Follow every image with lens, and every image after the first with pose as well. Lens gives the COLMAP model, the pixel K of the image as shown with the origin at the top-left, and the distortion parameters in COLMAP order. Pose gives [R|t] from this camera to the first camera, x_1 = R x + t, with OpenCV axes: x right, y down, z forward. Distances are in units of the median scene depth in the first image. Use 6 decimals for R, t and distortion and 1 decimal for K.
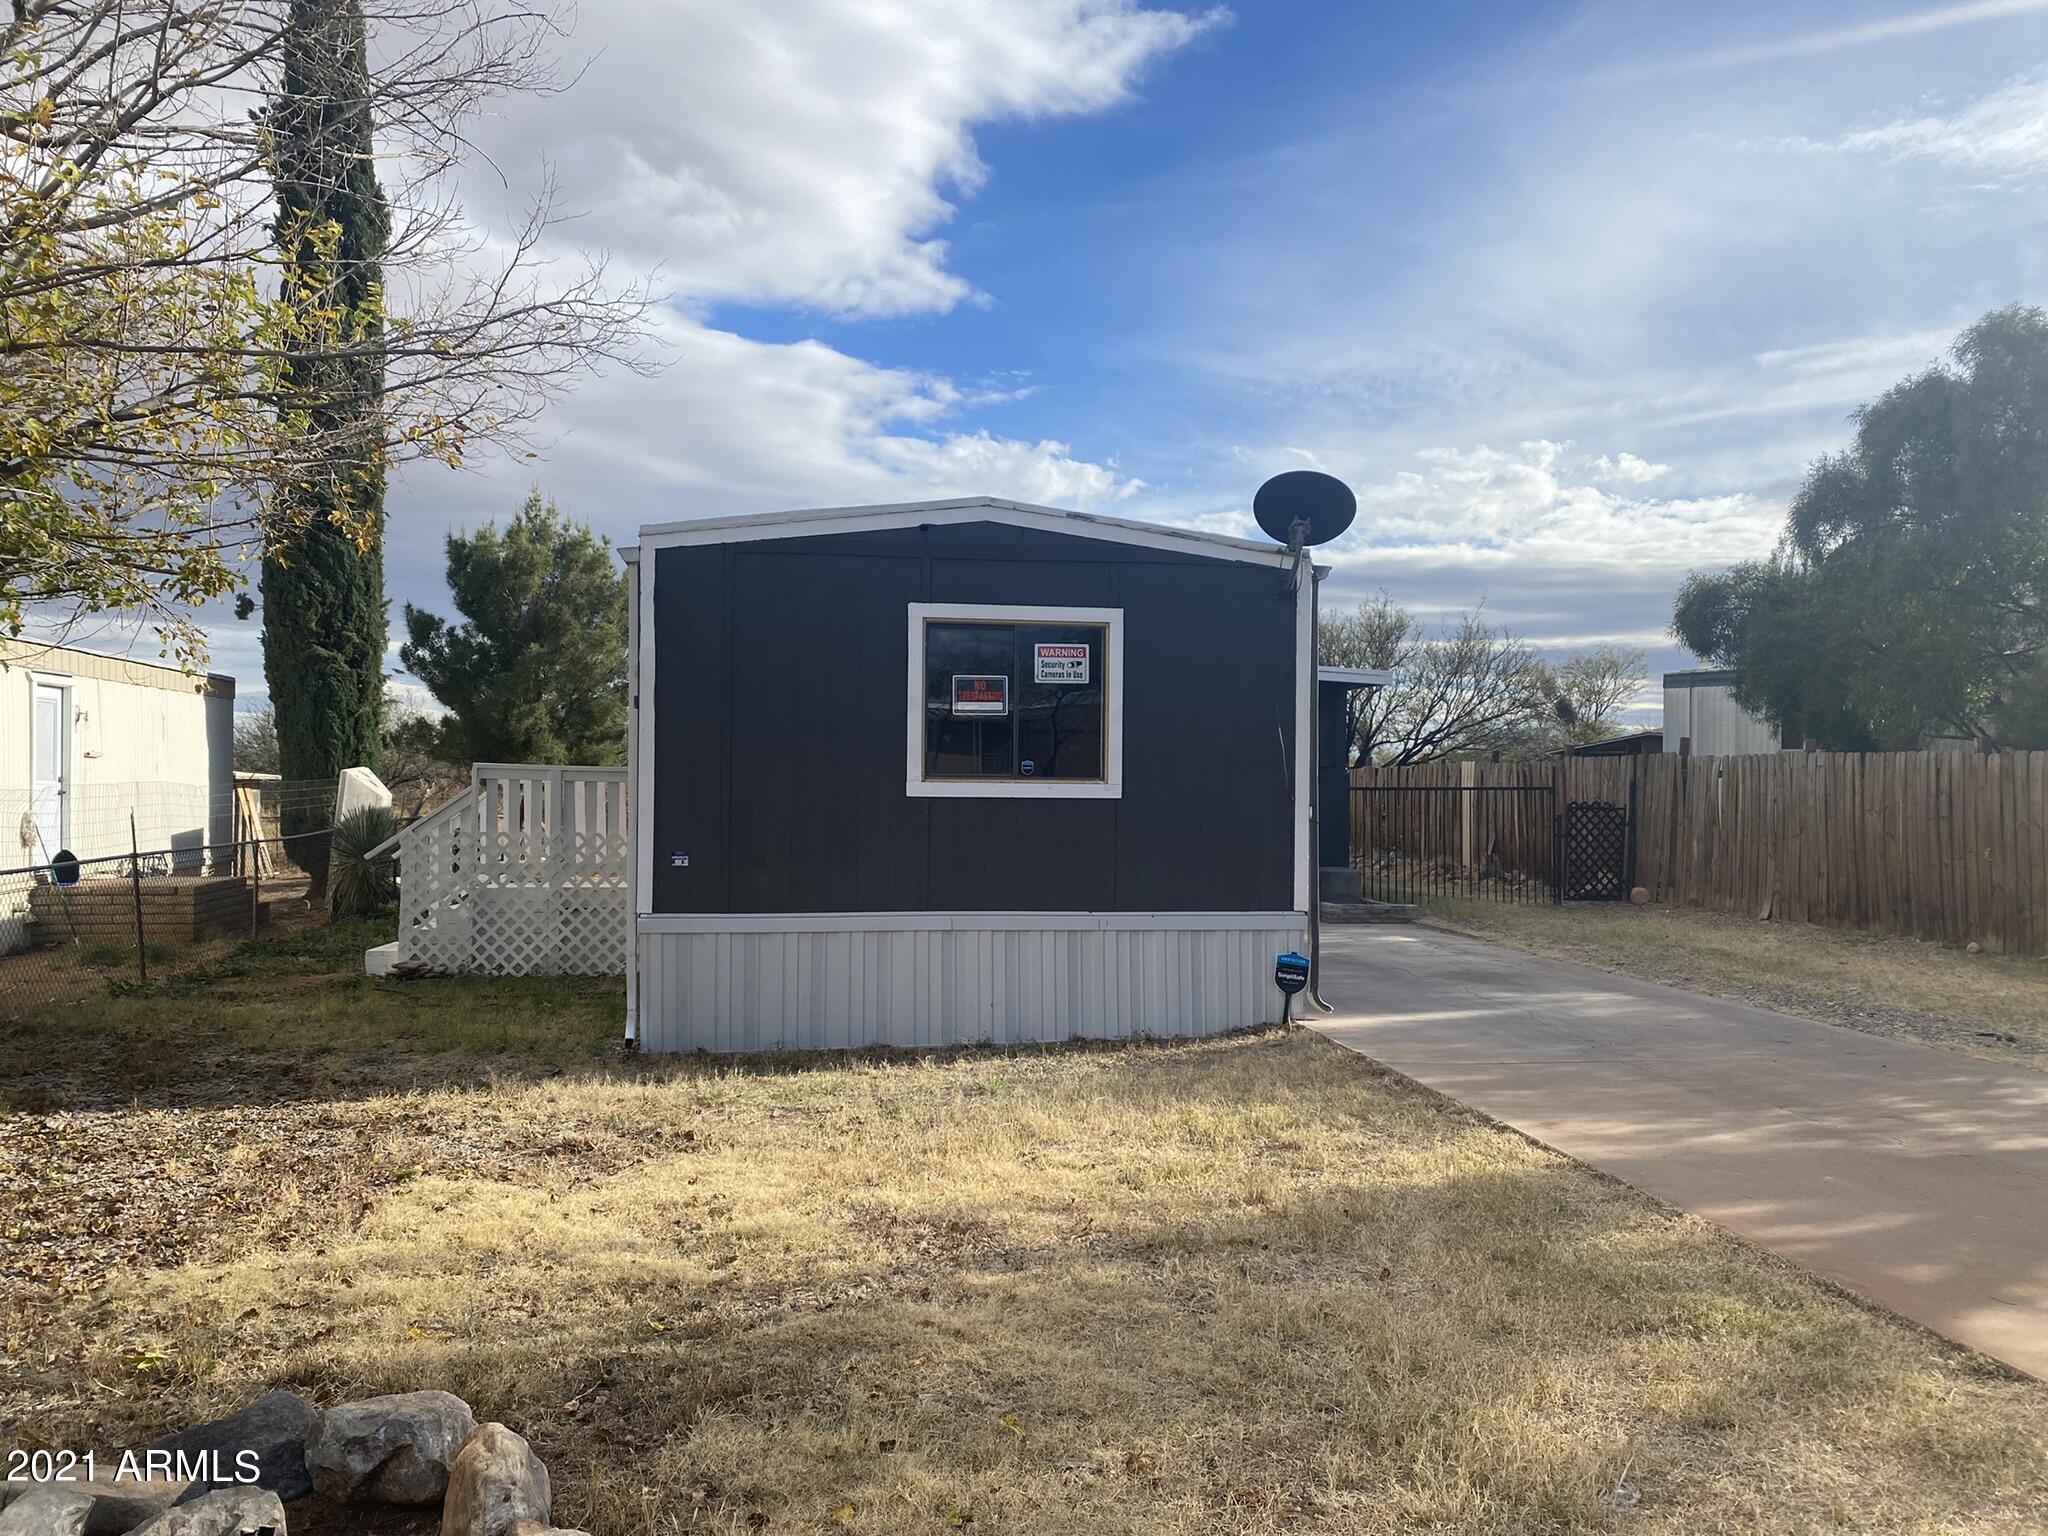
lens RADIAL K [[1573.9, 0, 1013.4], [0, 1573.9, 783.2], [0, 0, 1]] dist [0.004704, -0.002806]
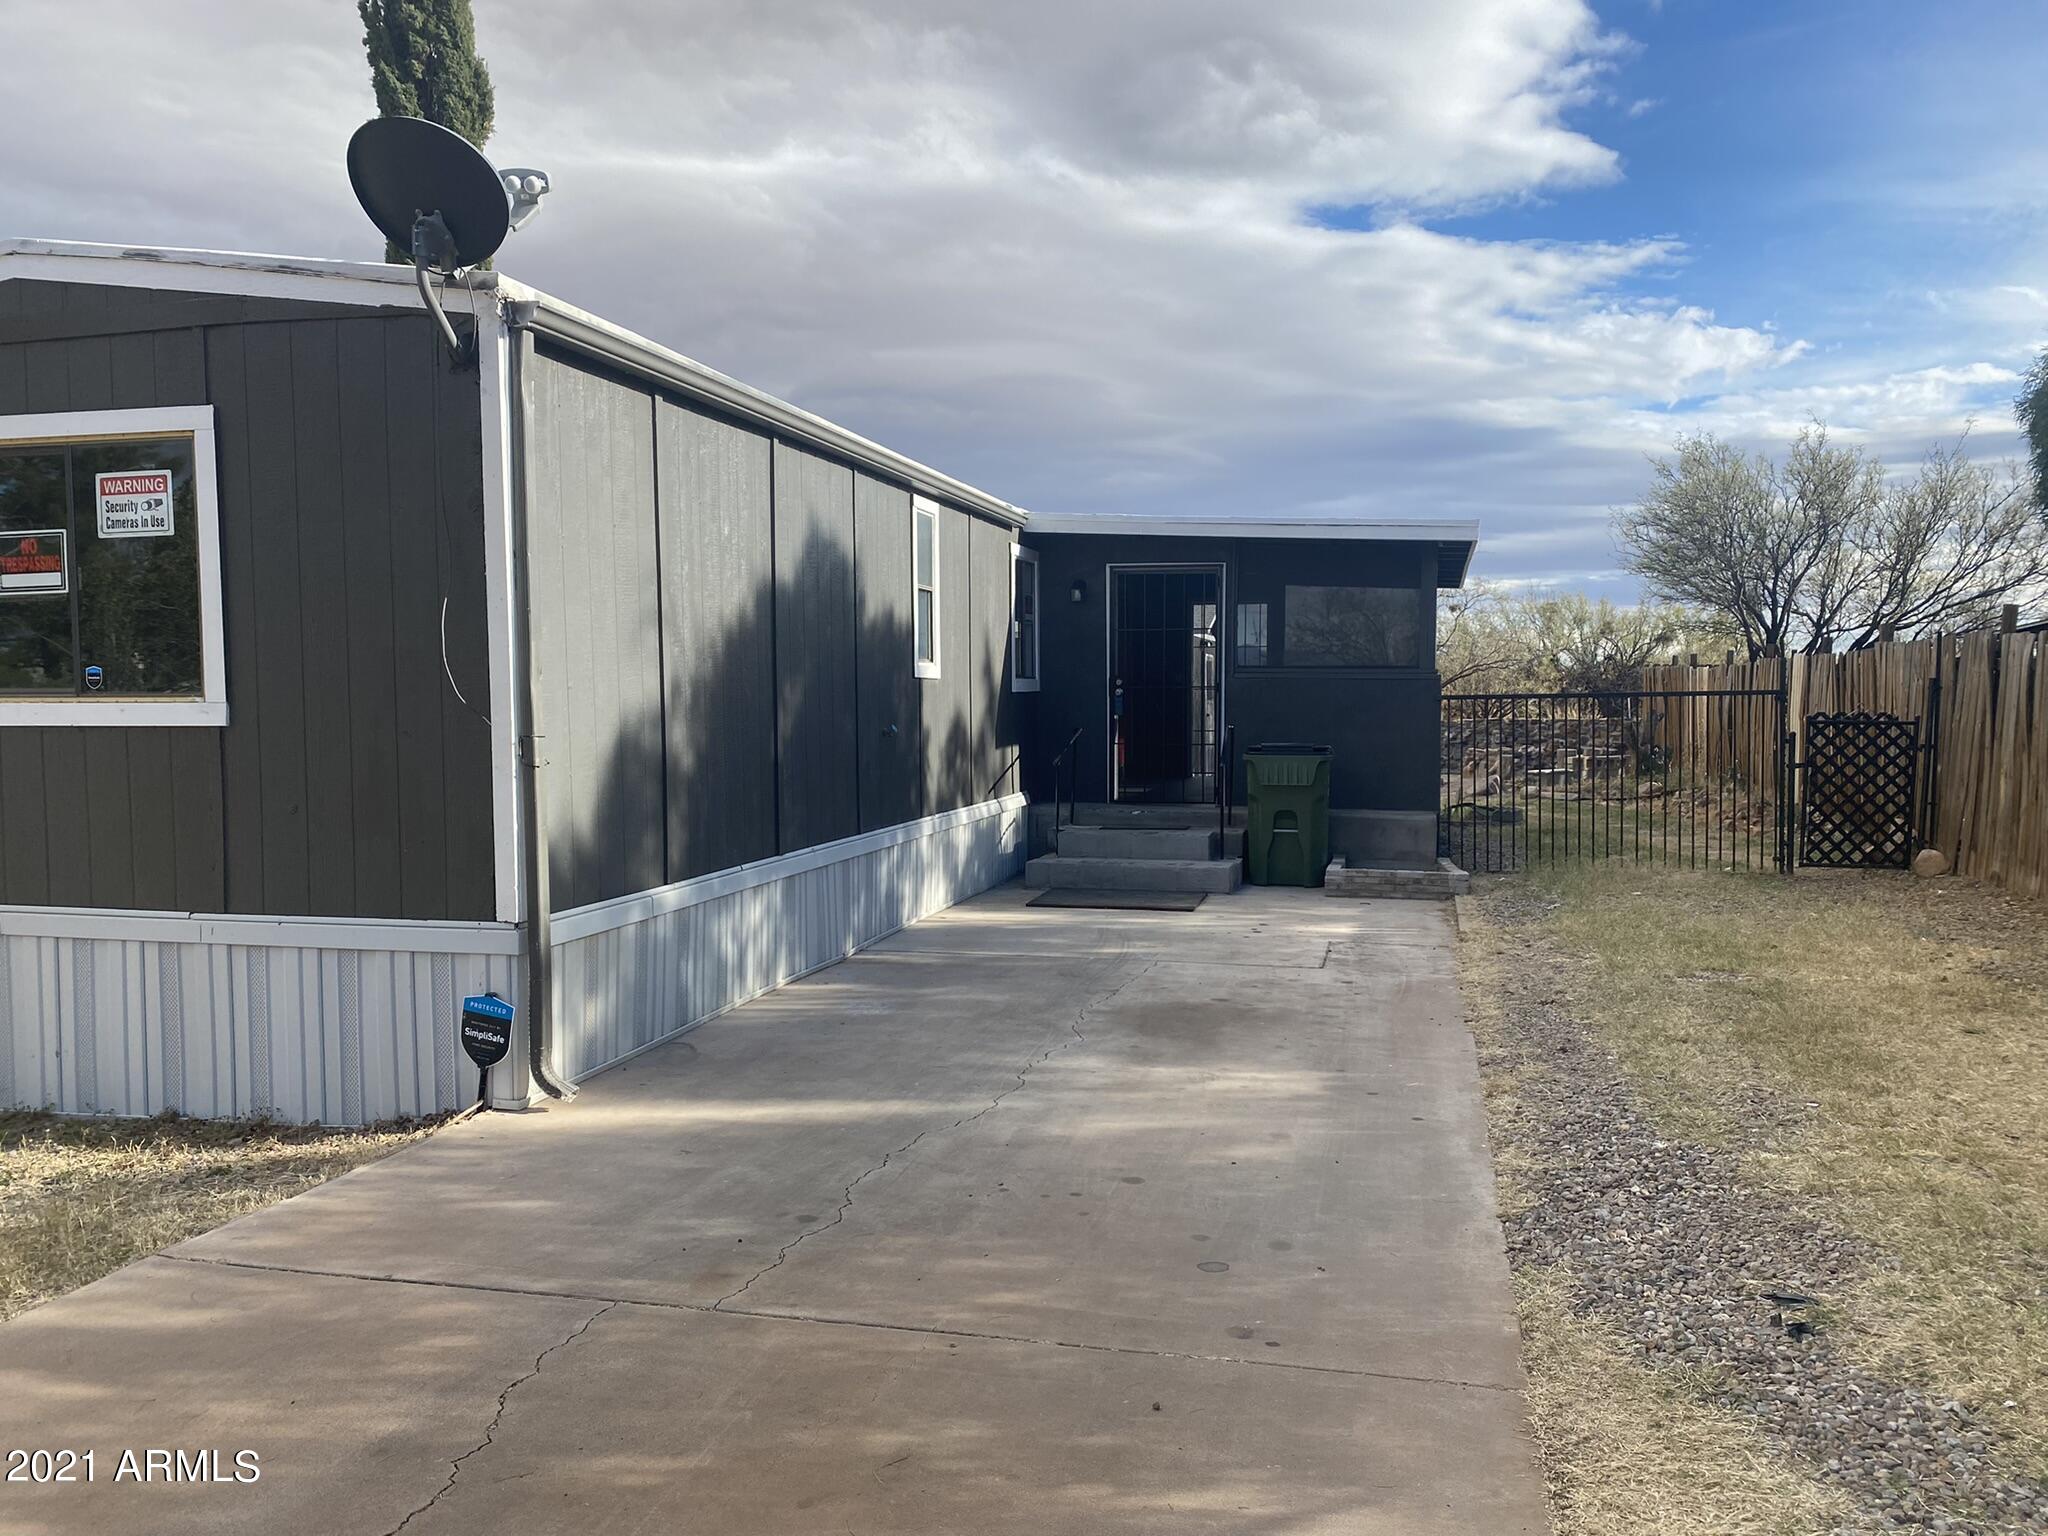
lens RADIAL K [[1573.9, 0, 1041.5], [0, 1573.9, 784.8], [0, 0, 1]] dist [0.004704, -0.002806]
pose [[0.925567, 0.006831, -0.378521, 0.344581], [0.014314, 0.998491, 0.053021, 0.002947], [0.378312, -0.054492, 0.924073, 0.330252]]
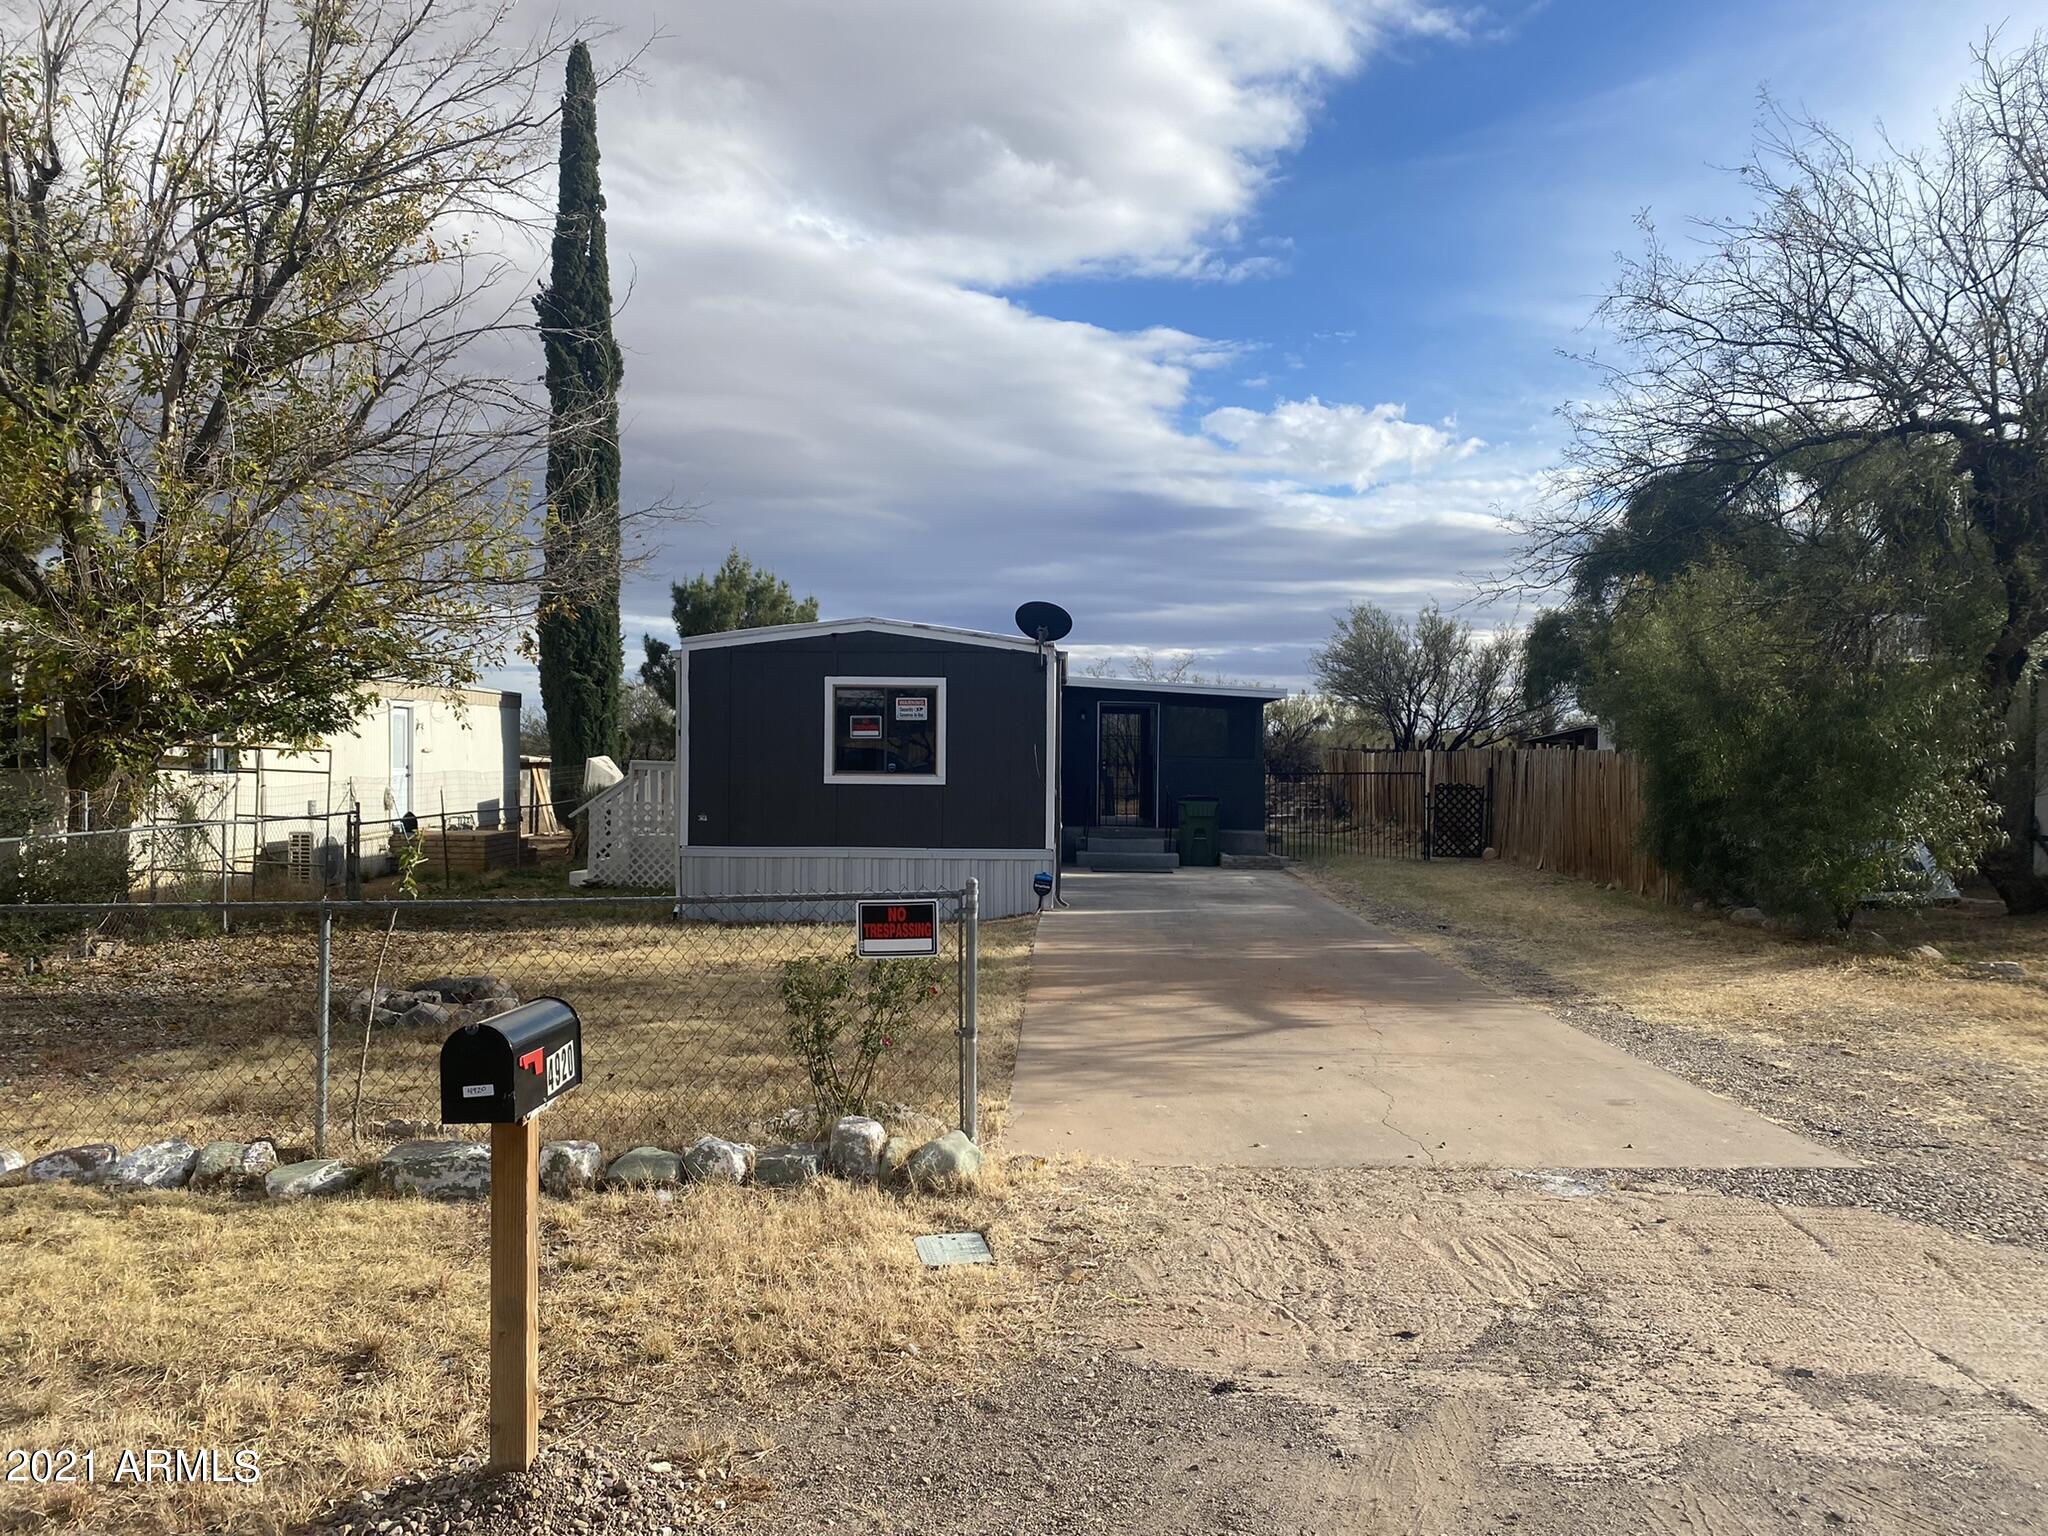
lens RADIAL K [[1573.9, 0, 1027.1], [0, 1573.9, 757.3], [0, 0, 1]] dist [0.004704, -0.002806]
pose [[0.983842, 0.000288, -0.179037, 0.280609], [-0.000044, 0.999999, 0.001367, -0.013849], [0.179038, -0.001337, 0.983841, -0.428381]]
